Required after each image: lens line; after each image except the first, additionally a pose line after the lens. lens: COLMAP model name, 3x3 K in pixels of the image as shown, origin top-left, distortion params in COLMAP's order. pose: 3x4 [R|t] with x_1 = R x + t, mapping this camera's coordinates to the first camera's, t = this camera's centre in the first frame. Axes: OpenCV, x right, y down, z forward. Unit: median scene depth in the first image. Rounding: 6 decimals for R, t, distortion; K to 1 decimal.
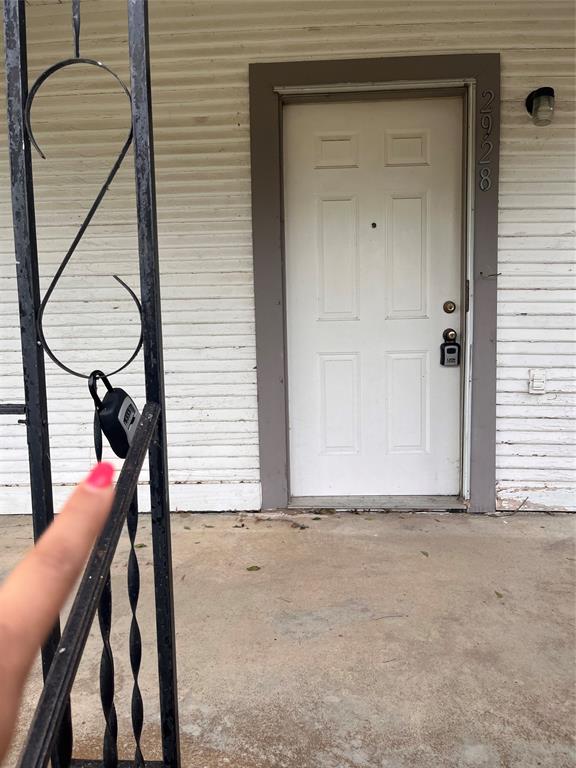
lens RADIAL K [[600.9, 0, 288.4], [0, 600.9, 385.4], [0, 0, 1]] dist [0.026281, -0.000250]
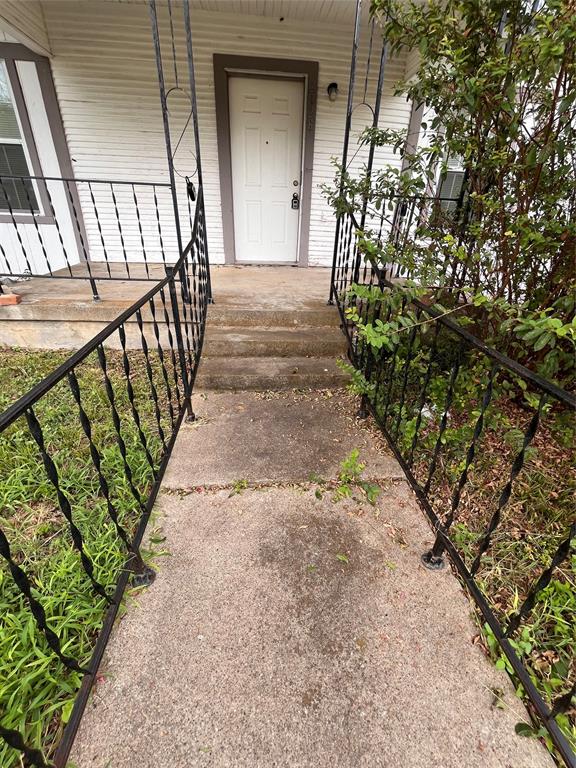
lens RADIAL K [[313.3, 0, 286.0], [0, 313.3, 381.2], [0, 0, 1]] dist [0.000268, 0.000093]
pose [[0.989381, -0.018228, 0.144197, 0.015109], [-0.038475, 0.923864, 0.380782, 0.157252], [-0.140159, -0.382287, 0.913352, -0.604013]]
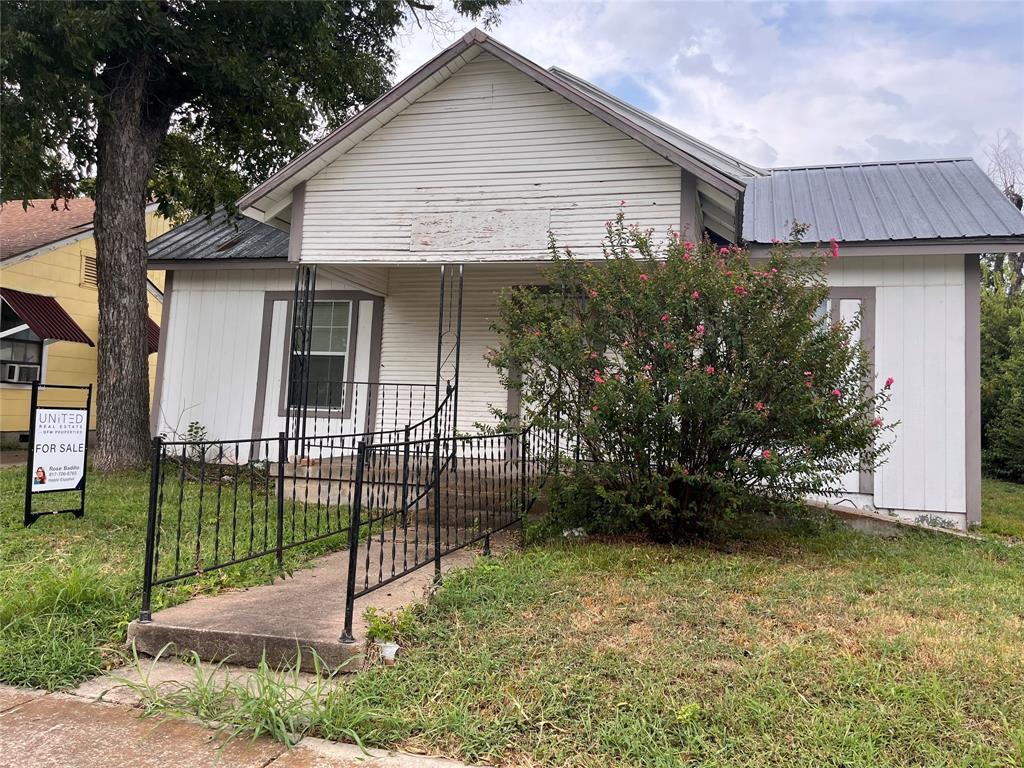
lens RADIAL K [[801.3, 0, 514.4], [0, 801.3, 382.0], [0, 0, 1]] dist [0.026281, -0.000250]
pose [[0.972727, 0.038911, -0.228668, 0.729334], [-0.074522, 0.985991, -0.149228, 0.385974], [0.219658, 0.162199, 0.961999, -2.210590]]
